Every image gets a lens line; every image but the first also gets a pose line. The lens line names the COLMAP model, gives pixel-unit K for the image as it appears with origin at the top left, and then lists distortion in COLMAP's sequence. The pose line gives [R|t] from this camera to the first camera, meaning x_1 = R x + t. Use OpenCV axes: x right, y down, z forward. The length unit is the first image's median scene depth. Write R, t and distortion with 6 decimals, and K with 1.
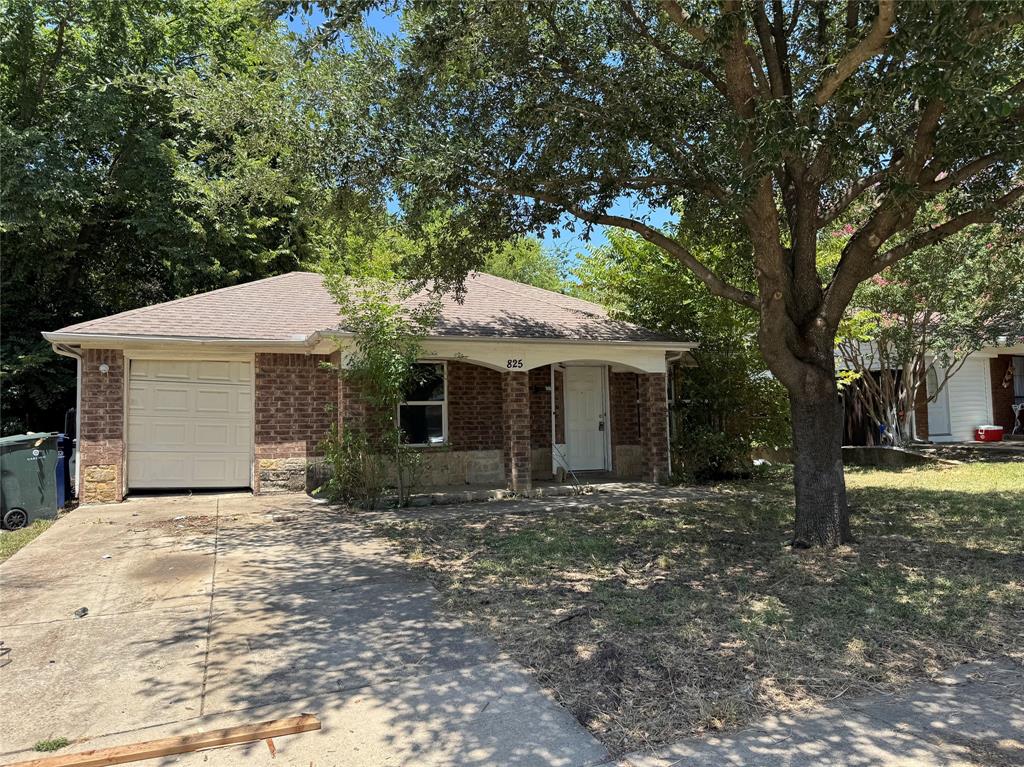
lens RADIAL K [[753.5, 0, 512.0], [0, 753.5, 383.5], [0, 0, 1]] dist [0.068421, -0.119308]
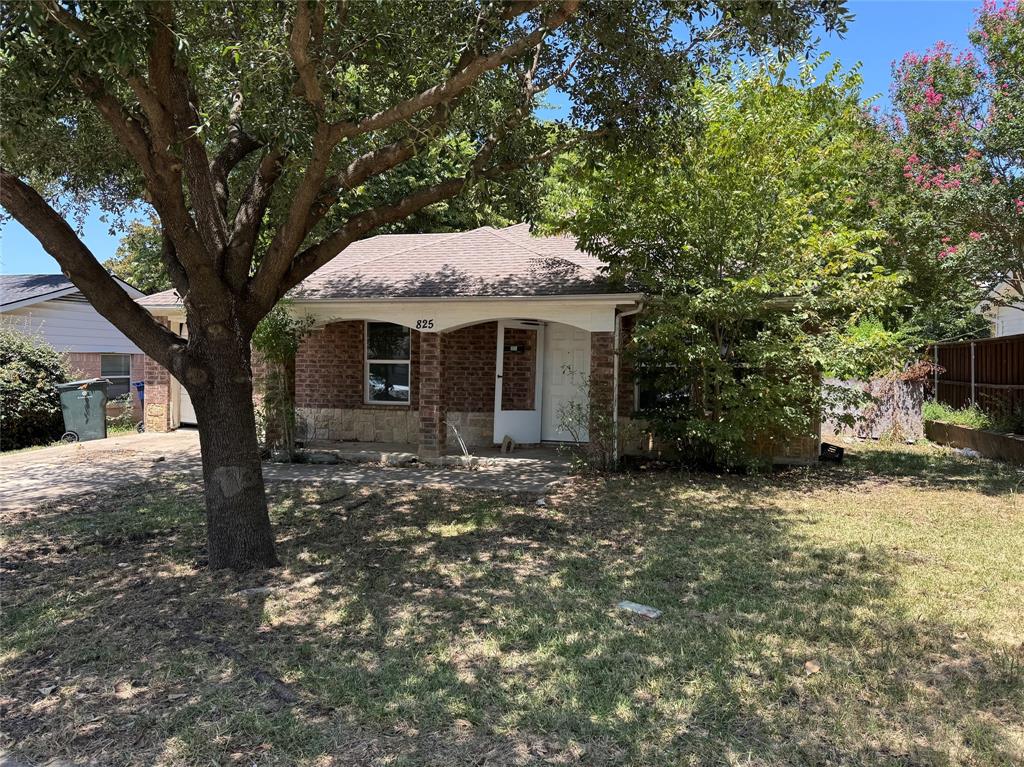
lens RADIAL K [[753.5, 0, 512.0], [0, 753.5, 383.5], [0, 0, 1]] dist [0.068421, -0.119308]
pose [[0.768212, 0.047585, -0.638425, 0.691778], [0.008529, 0.996385, 0.084529, -0.030873], [0.640139, -0.070381, 0.765029, 0.335278]]
